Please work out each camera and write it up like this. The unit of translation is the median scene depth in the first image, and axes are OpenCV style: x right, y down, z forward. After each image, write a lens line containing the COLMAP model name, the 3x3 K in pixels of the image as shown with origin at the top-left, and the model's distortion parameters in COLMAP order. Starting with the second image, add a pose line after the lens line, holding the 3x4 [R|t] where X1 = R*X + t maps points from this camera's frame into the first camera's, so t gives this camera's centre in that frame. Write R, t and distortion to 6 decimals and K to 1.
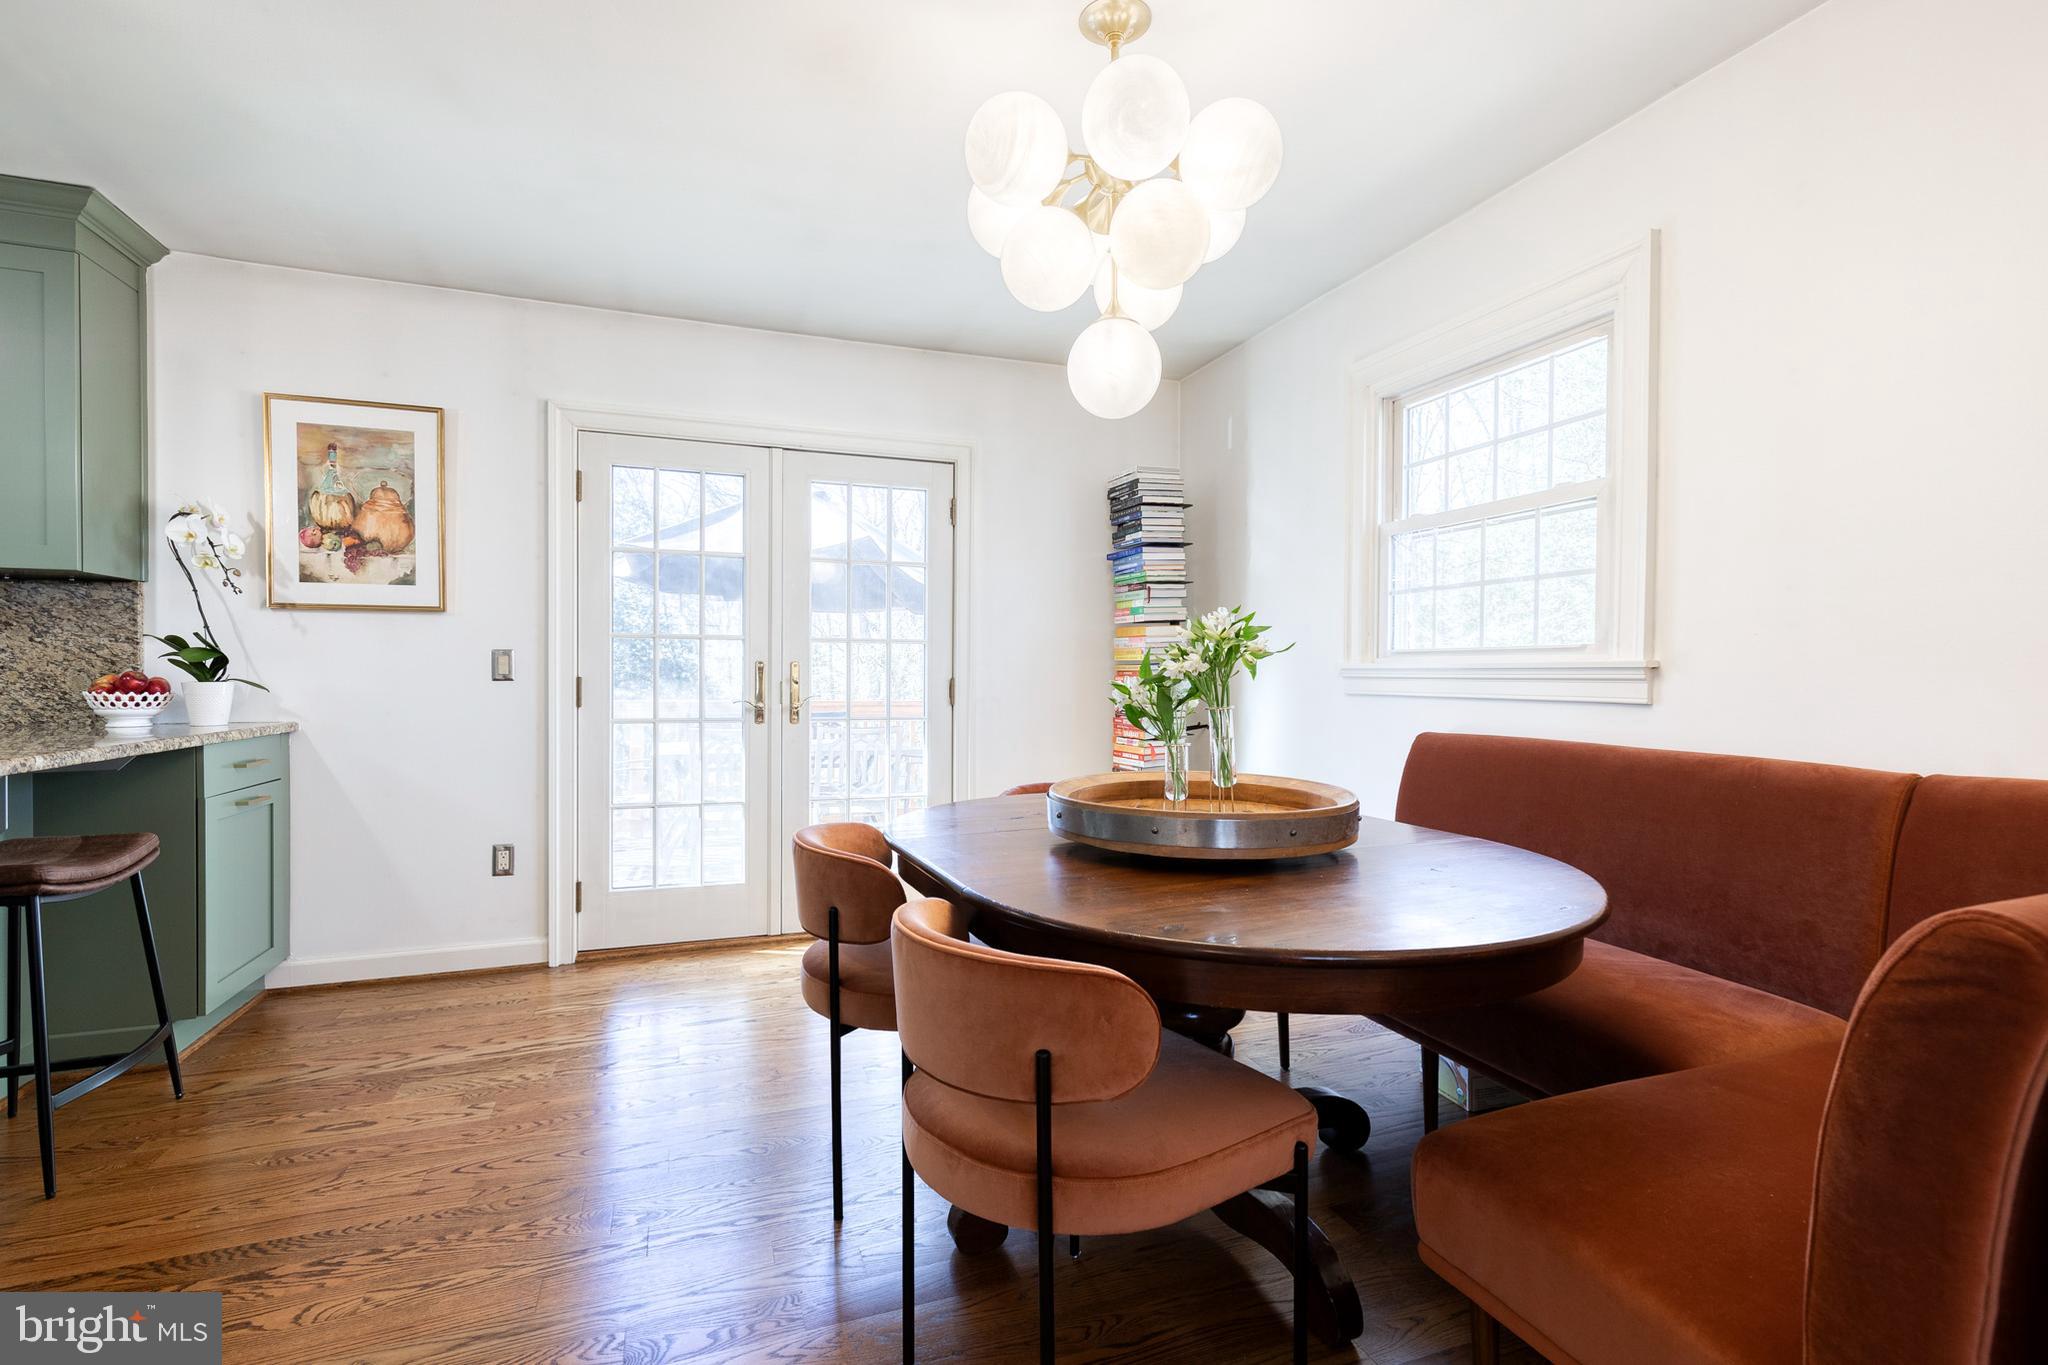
lens RADIAL K [[944.0, 0, 1029.9], [0, 944.0, 673.7], [0, 0, 1]] dist [0.016581, -0.008140]
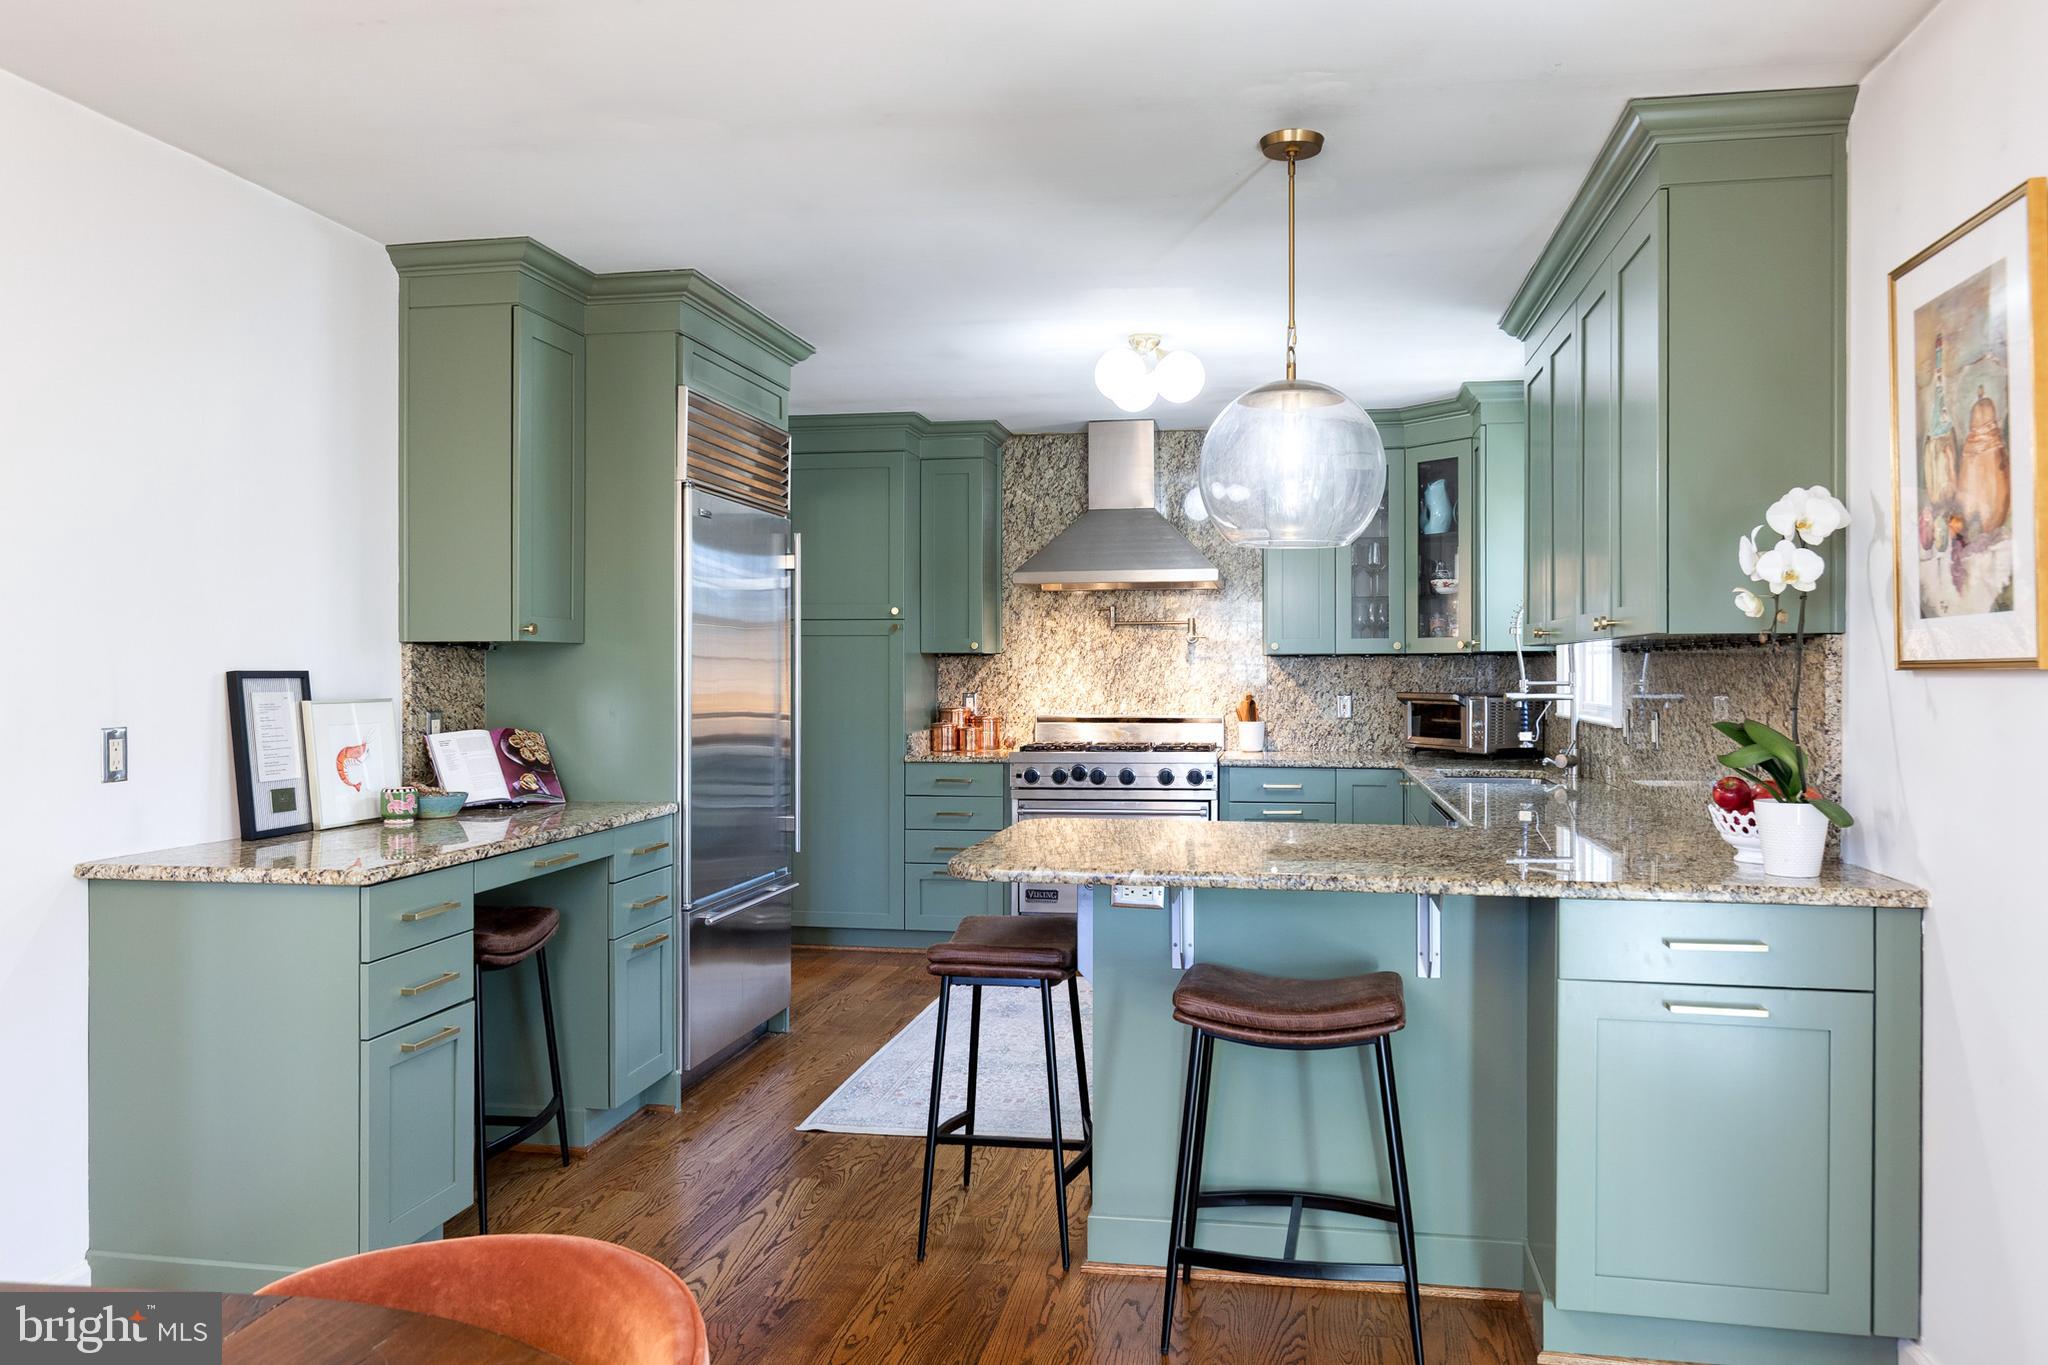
lens RADIAL K [[1459.9, 0, 1031.3], [0, 1459.9, 689.2], [0, 0, 1]] dist [0.000726, 0.000662]
pose [[-0.509743, 0.003417, -0.860320, 0.158152], [-0.007152, 0.999941, 0.008209, -0.067676], [0.860297, 0.010337, -0.509688, 1.045581]]
